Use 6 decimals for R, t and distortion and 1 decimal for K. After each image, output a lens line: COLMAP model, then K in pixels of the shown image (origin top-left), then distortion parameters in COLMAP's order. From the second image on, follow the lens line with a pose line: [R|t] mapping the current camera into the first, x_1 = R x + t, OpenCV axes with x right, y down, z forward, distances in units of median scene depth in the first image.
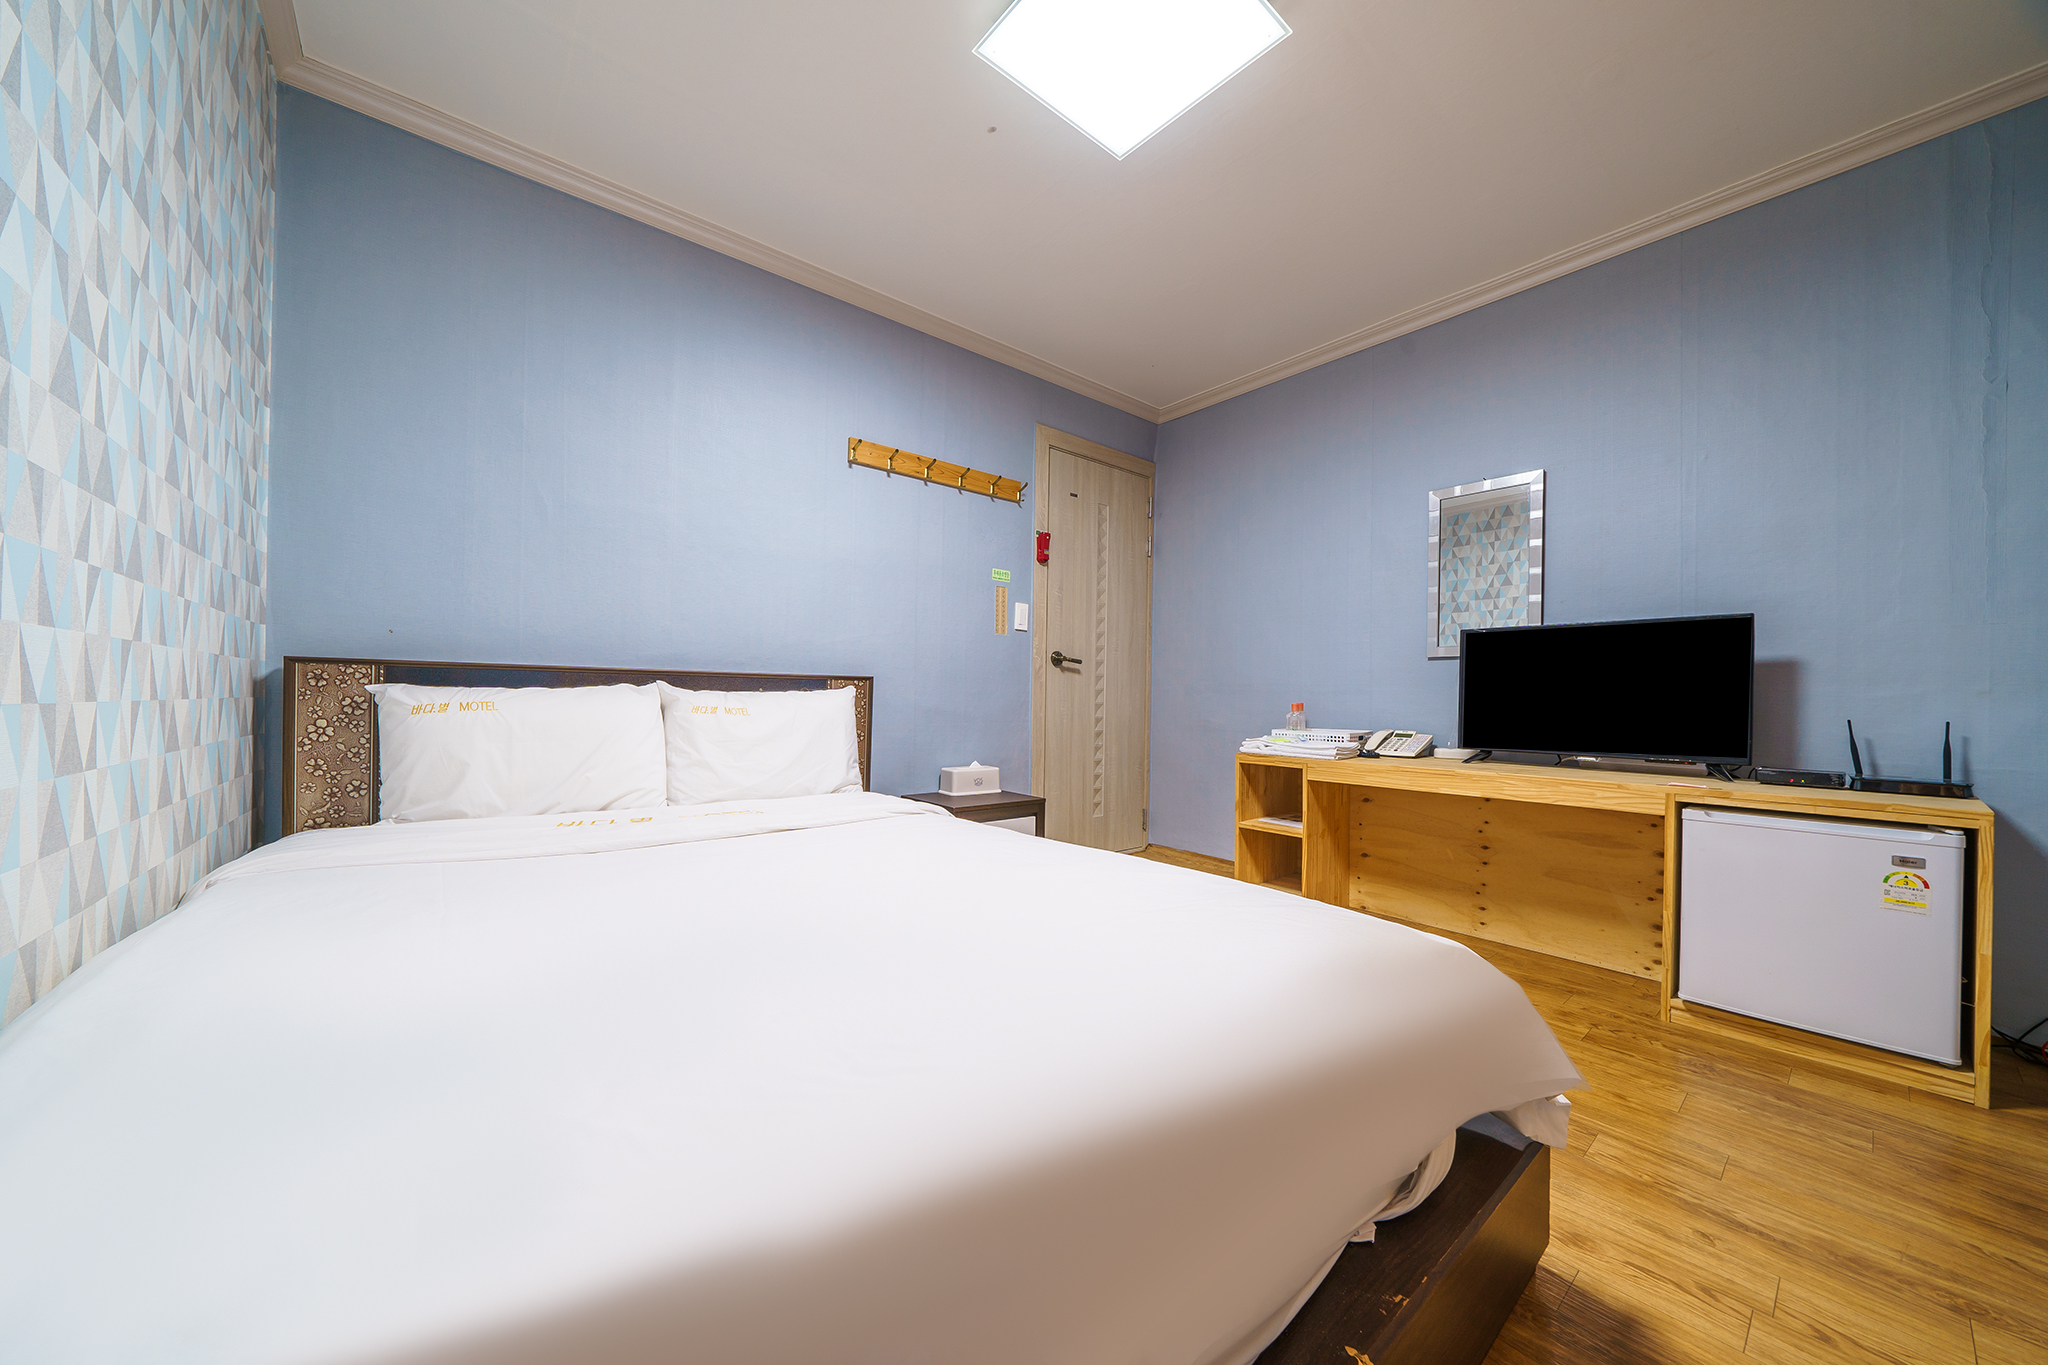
lens RADIAL K [[698.5, 0, 1023.5], [0, 698.5, 694.4], [0, 0, 1]] dist [-0.002585, -0.000511]
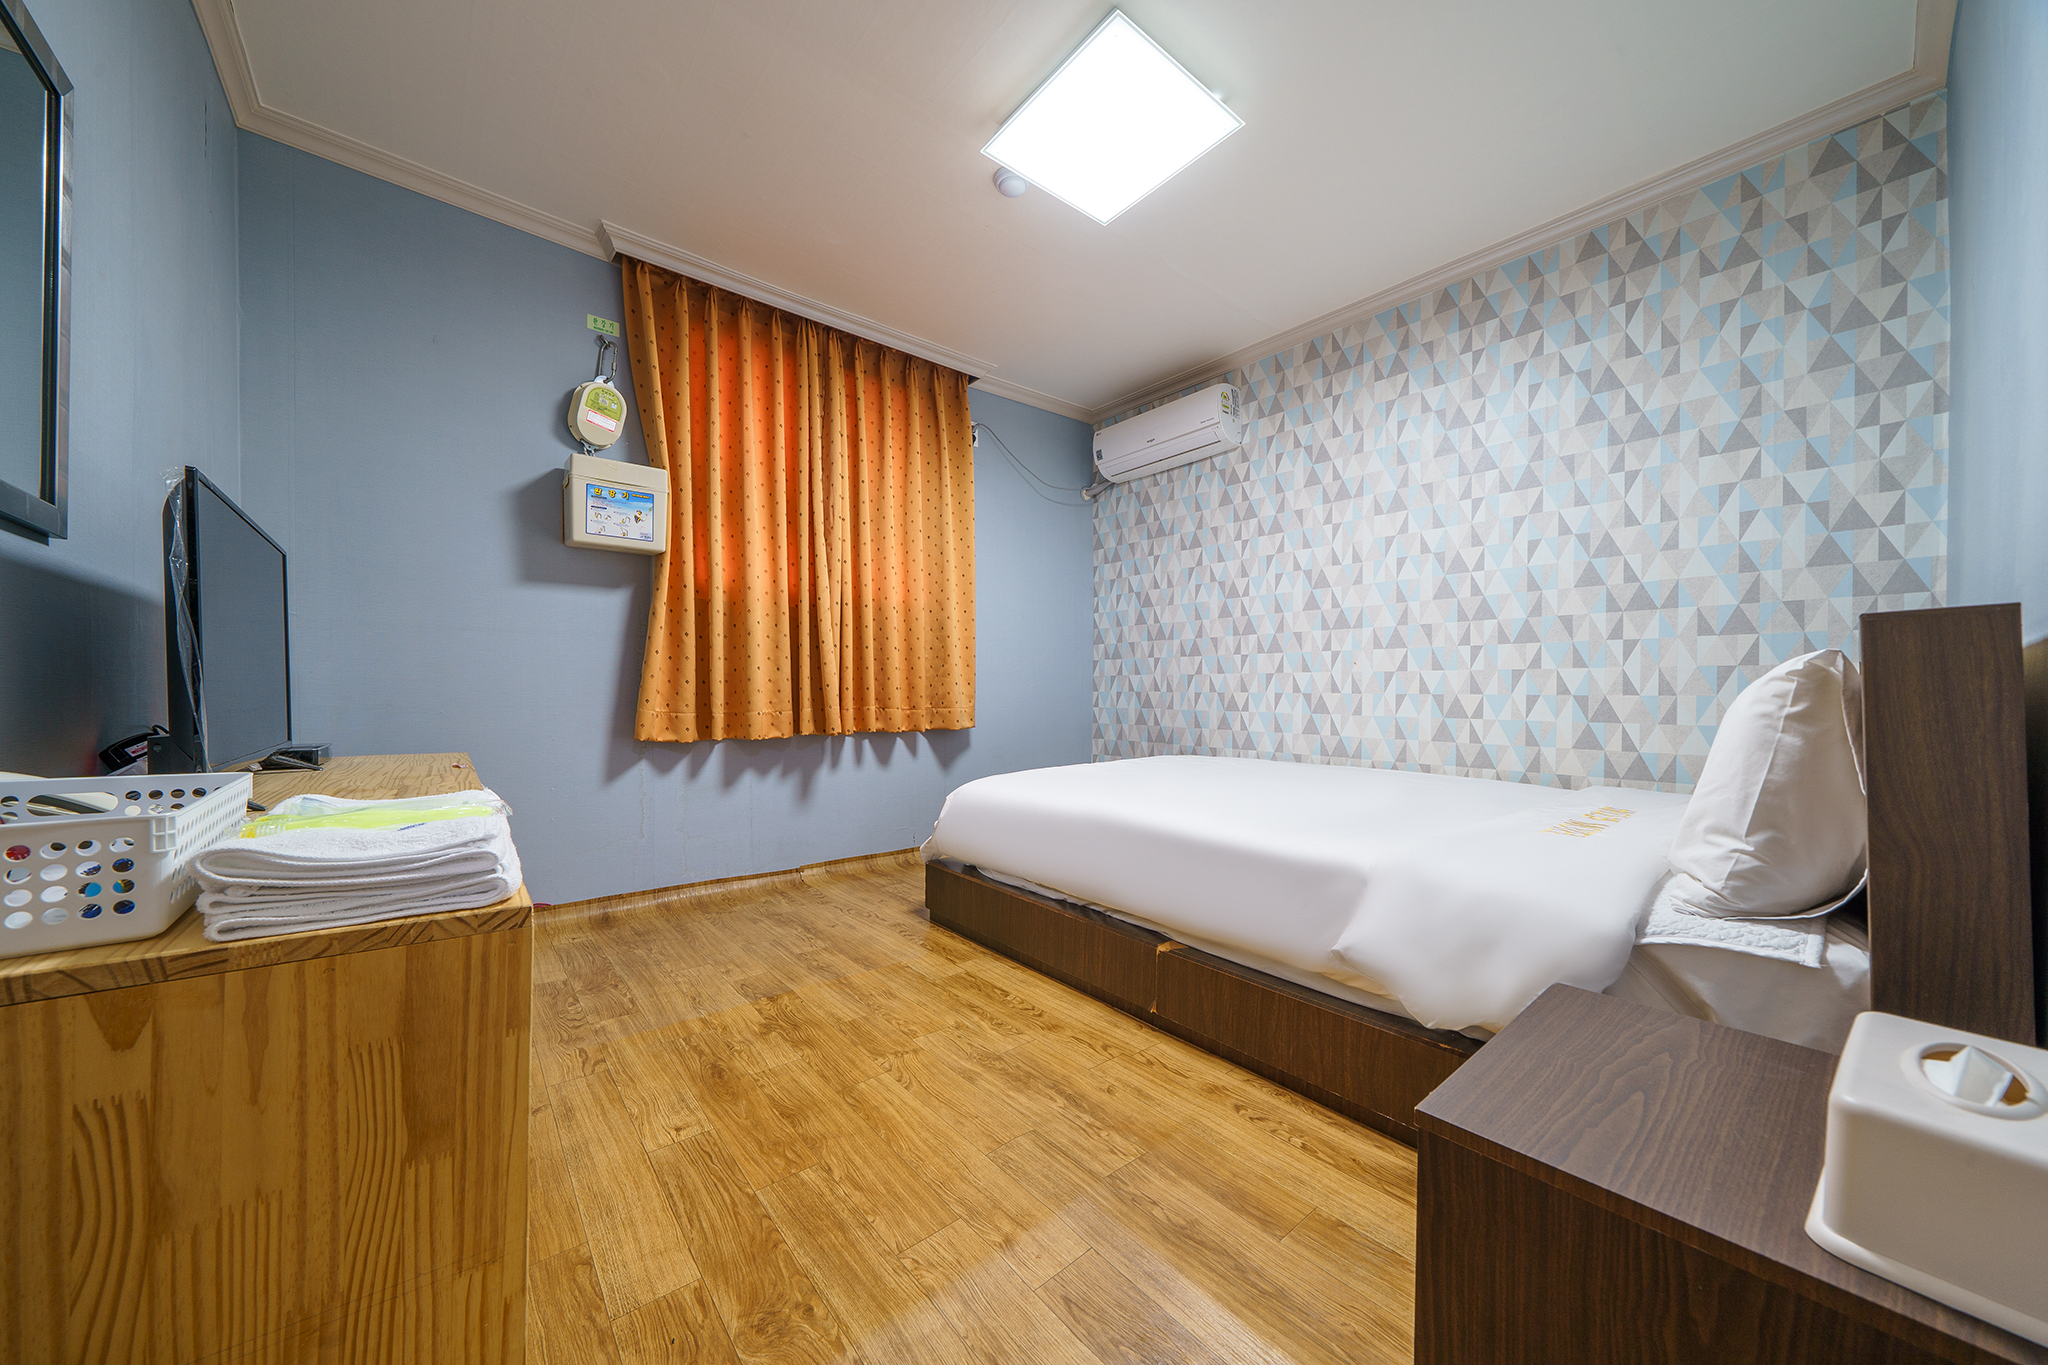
lens RADIAL K [[698.5, 0, 1021.2], [0, 698.5, 690.7], [0, 0, 1]] dist [-0.002585, -0.000511]
pose [[-0.999519, -0.023059, -0.020747, 0.439615], [-0.022827, 0.999675, -0.011337, 0.056689], [0.021001, -0.010857, -0.999720, 3.075253]]
